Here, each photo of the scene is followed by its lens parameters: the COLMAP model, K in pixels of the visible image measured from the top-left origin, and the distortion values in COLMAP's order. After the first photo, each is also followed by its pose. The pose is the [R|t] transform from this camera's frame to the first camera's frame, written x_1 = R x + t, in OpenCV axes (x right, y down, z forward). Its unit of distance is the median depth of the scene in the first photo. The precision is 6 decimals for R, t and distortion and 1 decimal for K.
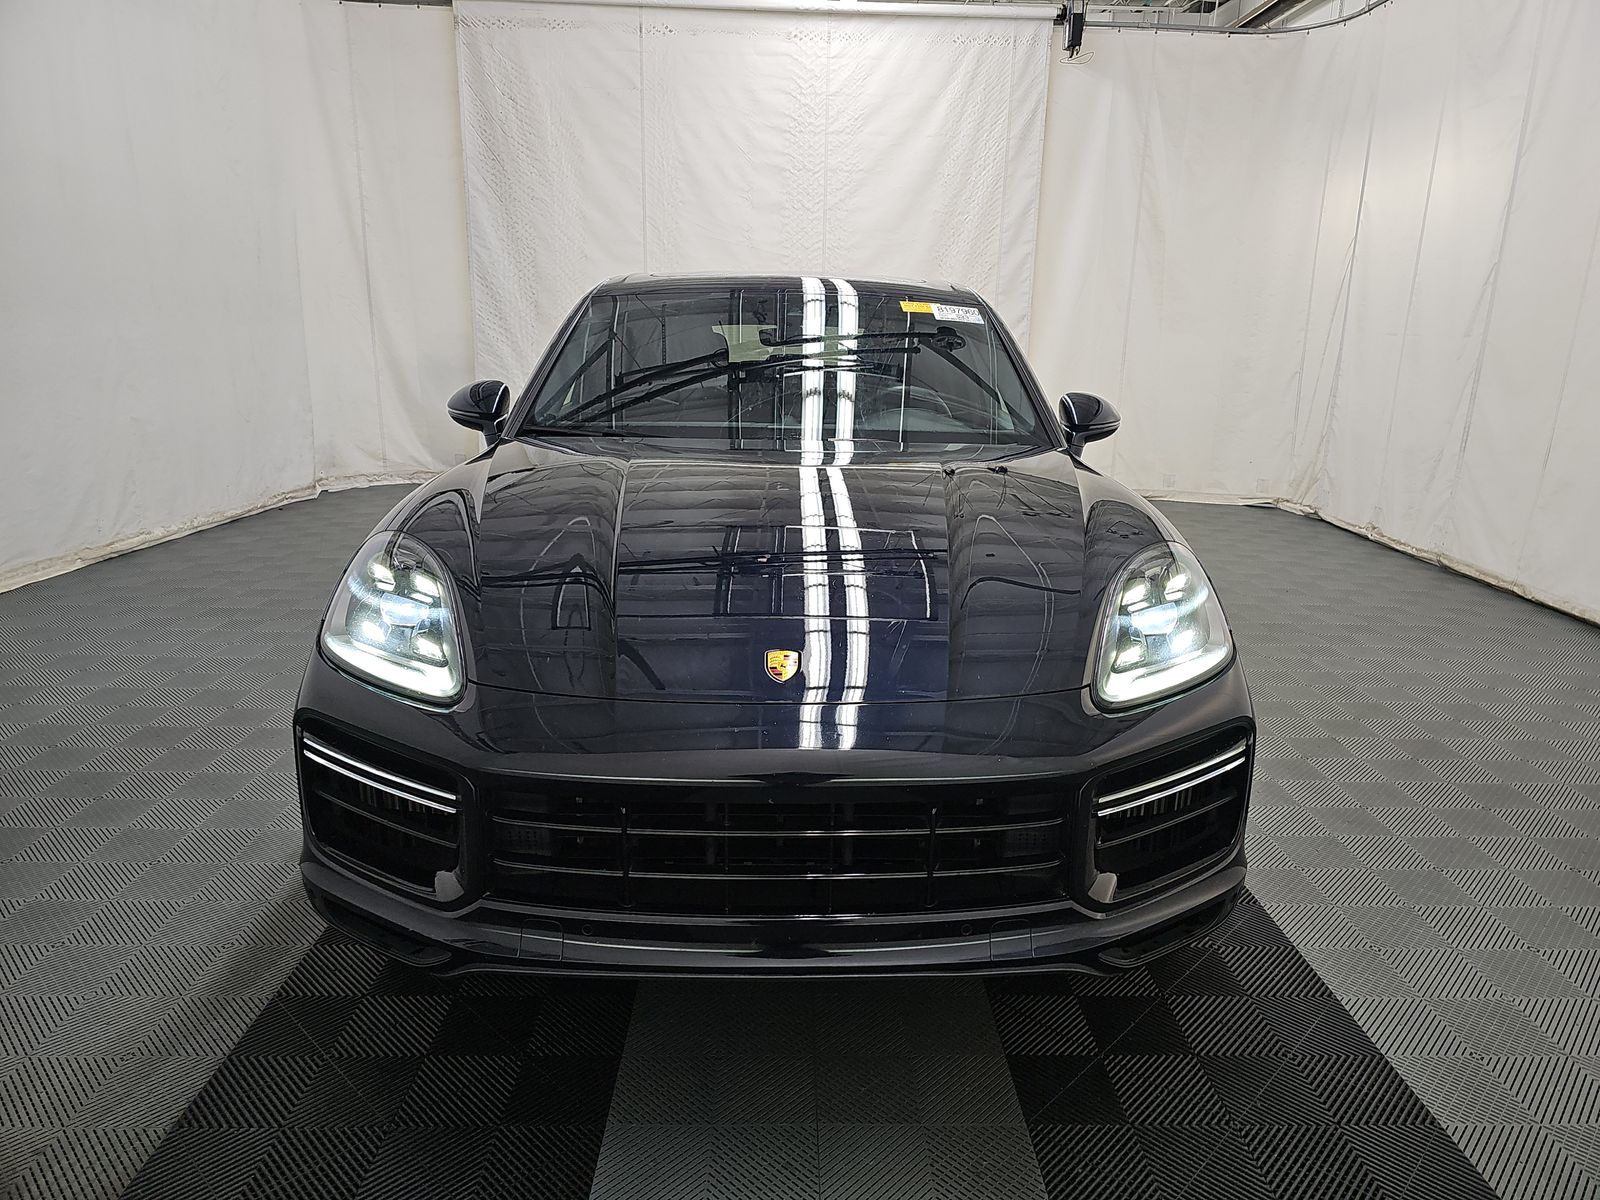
lens RADIAL K [[1041.1, 0, 802.2], [0, 1041.1, 590.4], [0, 0, 1]] dist [0.039701, -0.030735]
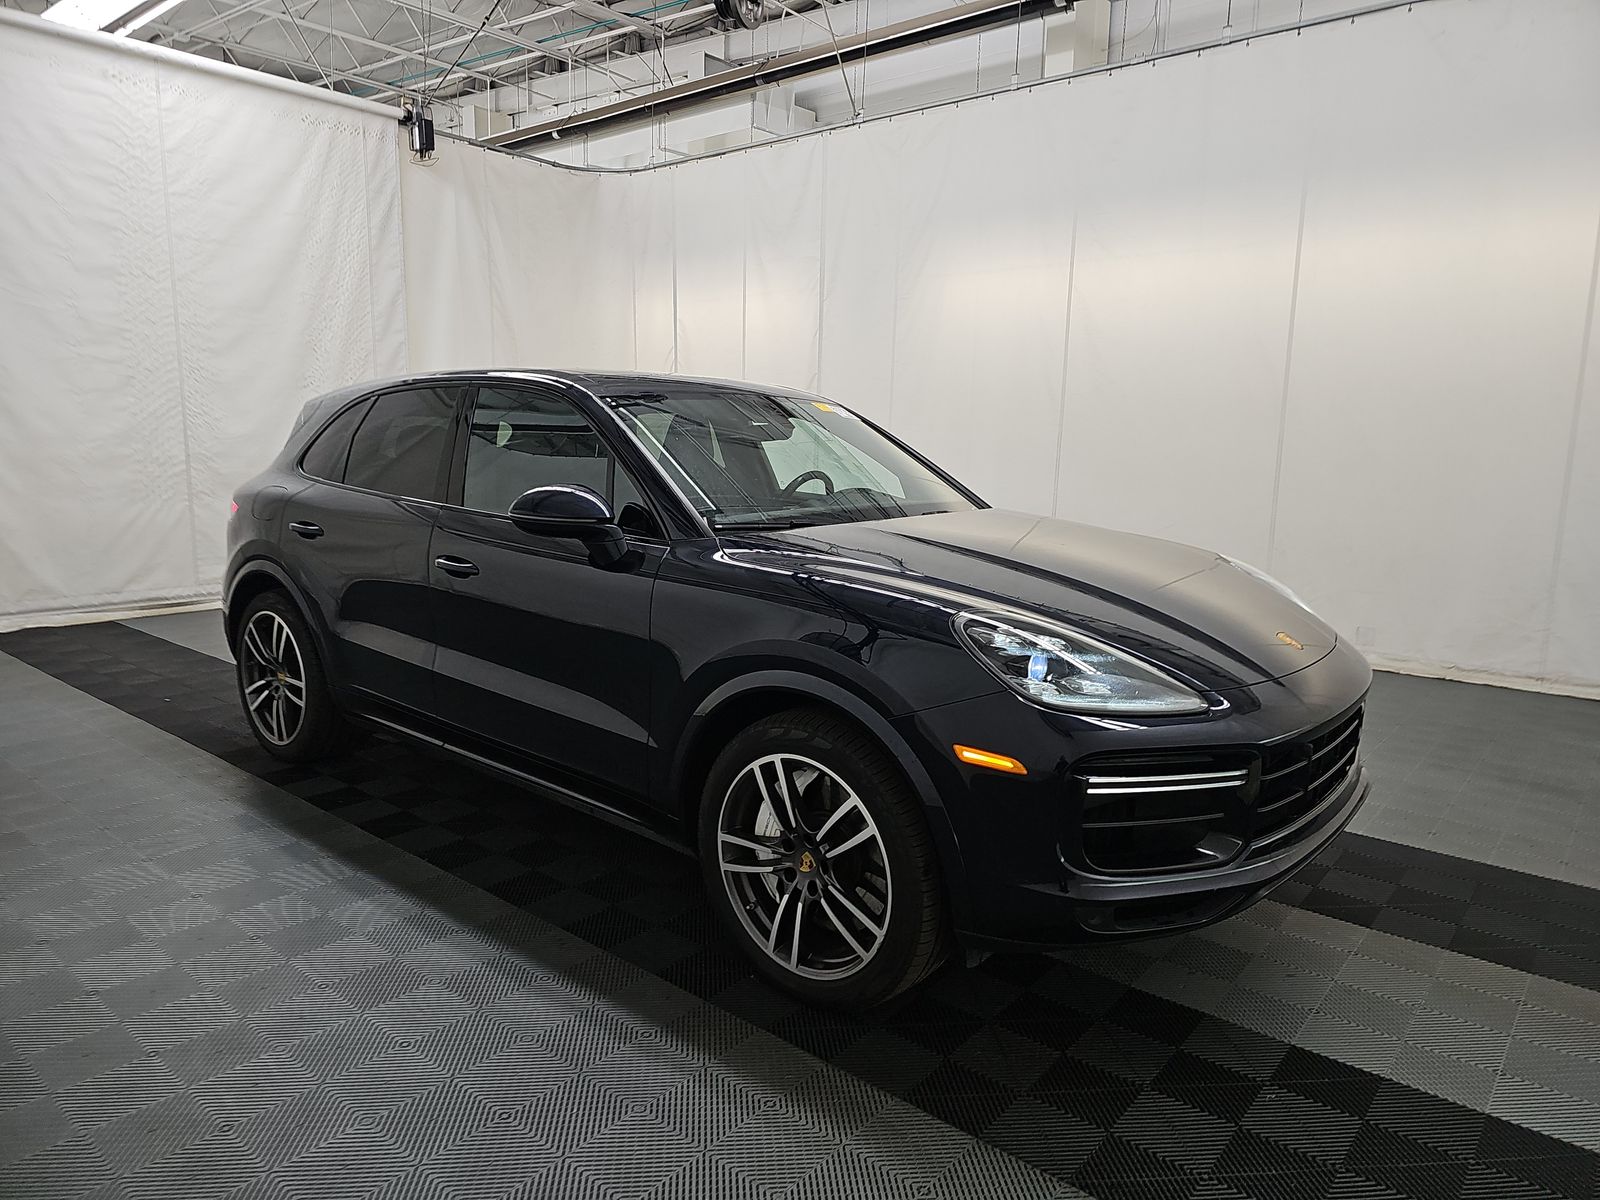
lens RADIAL K [[1041.1, 0, 802.9], [0, 1041.1, 597.8], [0, 0, 1]] dist [0.039701, -0.030735]
pose [[0.674998, -0.128929, 0.726467, -0.294500], [0.175790, 0.984362, 0.011363, -0.027639], [-0.716572, 0.120036, 0.687107, 0.070881]]
